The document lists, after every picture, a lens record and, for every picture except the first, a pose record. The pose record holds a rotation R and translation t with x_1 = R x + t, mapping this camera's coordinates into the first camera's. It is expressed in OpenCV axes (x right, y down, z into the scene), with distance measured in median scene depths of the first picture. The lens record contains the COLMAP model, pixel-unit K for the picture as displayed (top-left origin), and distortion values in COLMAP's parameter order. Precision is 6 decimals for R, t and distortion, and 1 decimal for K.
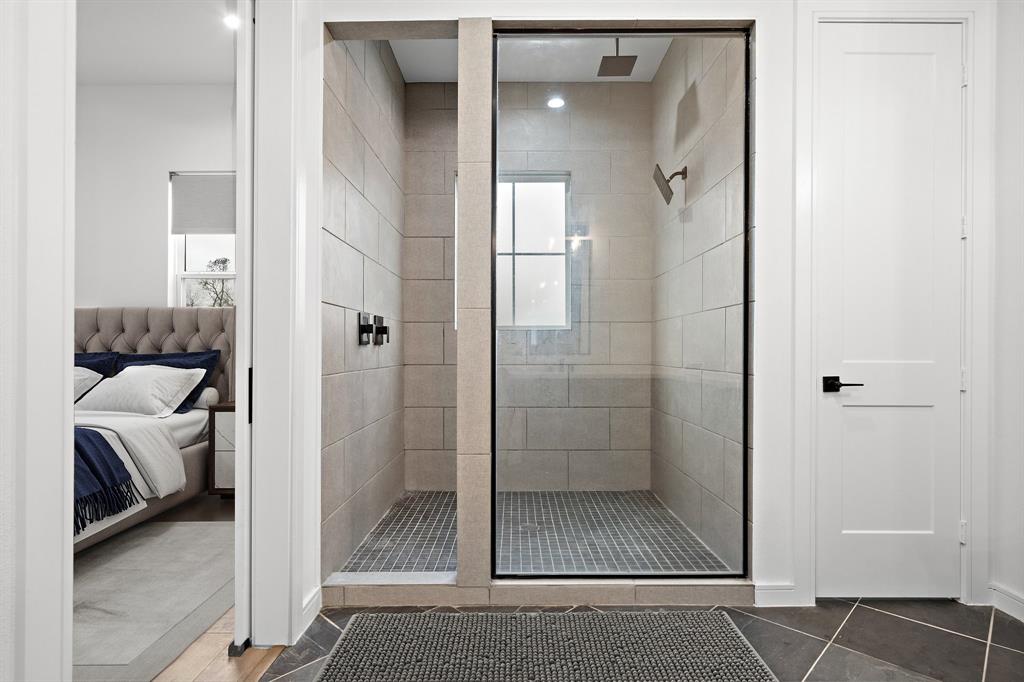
lens RADIAL K [[514.3, 0, 512.5], [0, 514.3, 348.1], [0, 0, 1]] dist [0.004118, -0.001582]
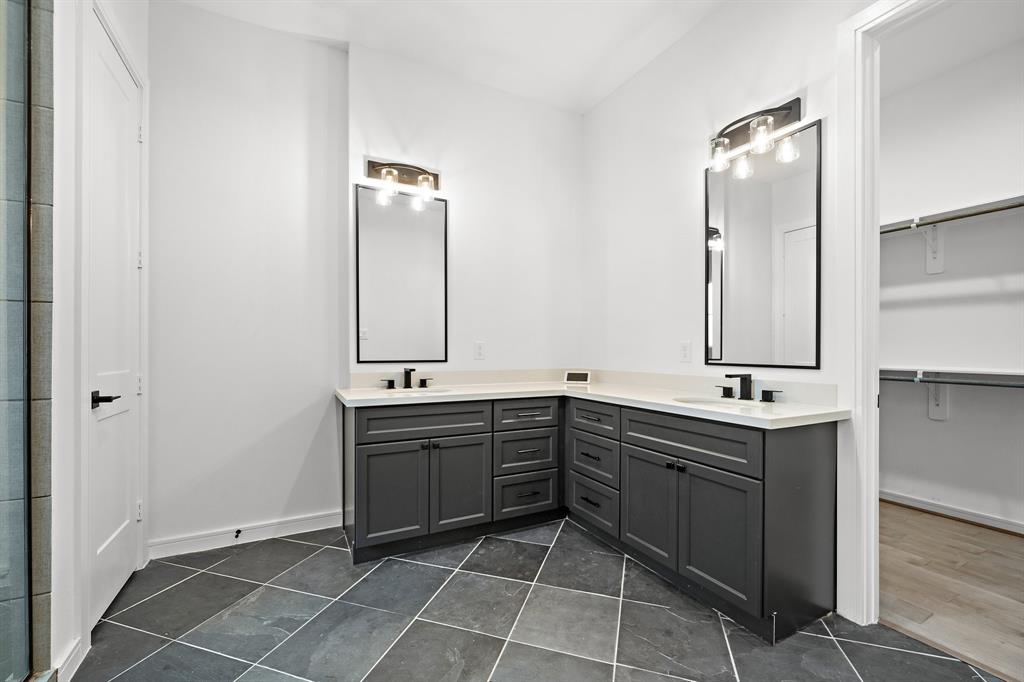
lens RADIAL K [[422.7, 0, 506.6], [0, 422.7, 350.1], [0, 0, 1]] dist [0.002589, -0.000093]
pose [[-0.451773, -0.000635, 0.892133, -0.322455], [-0.005767, 0.999981, -0.002208, -0.017847], [-0.892114, -0.006143, -0.451768, 0.547761]]
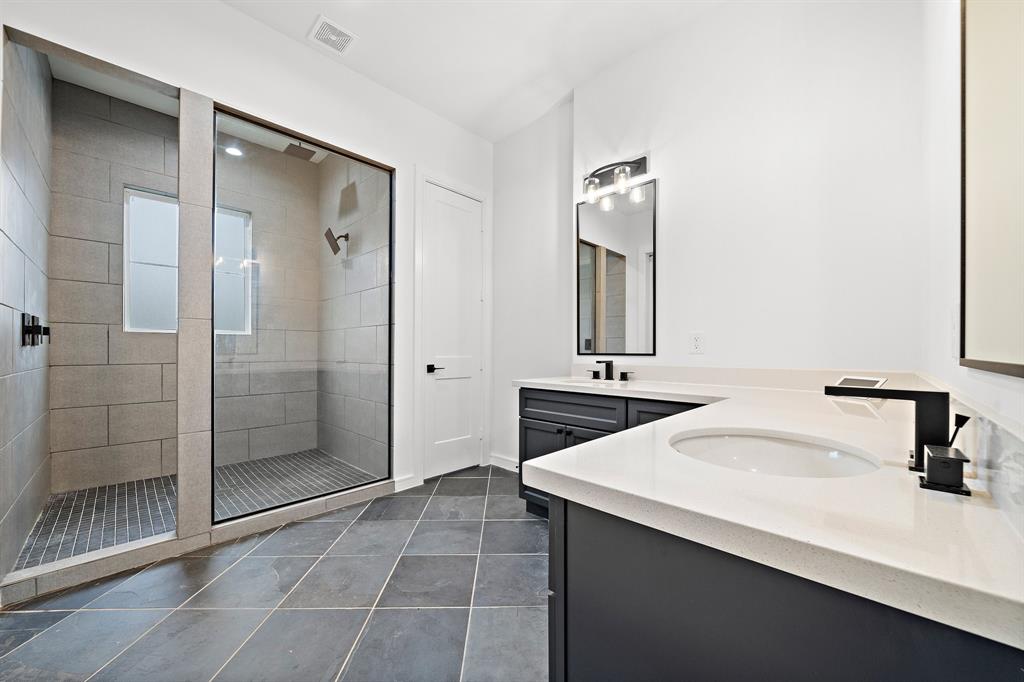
lens RADIAL K [[379.5, 0, 508.5], [0, 379.5, 349.0], [0, 0, 1]] dist [-0.002874, -0.000165]
pose [[0.700746, 0.003712, 0.713401, -0.161847], [-0.003172, 0.999993, -0.002087, -0.001873], [-0.713403, -0.000800, 0.700753, -0.176140]]
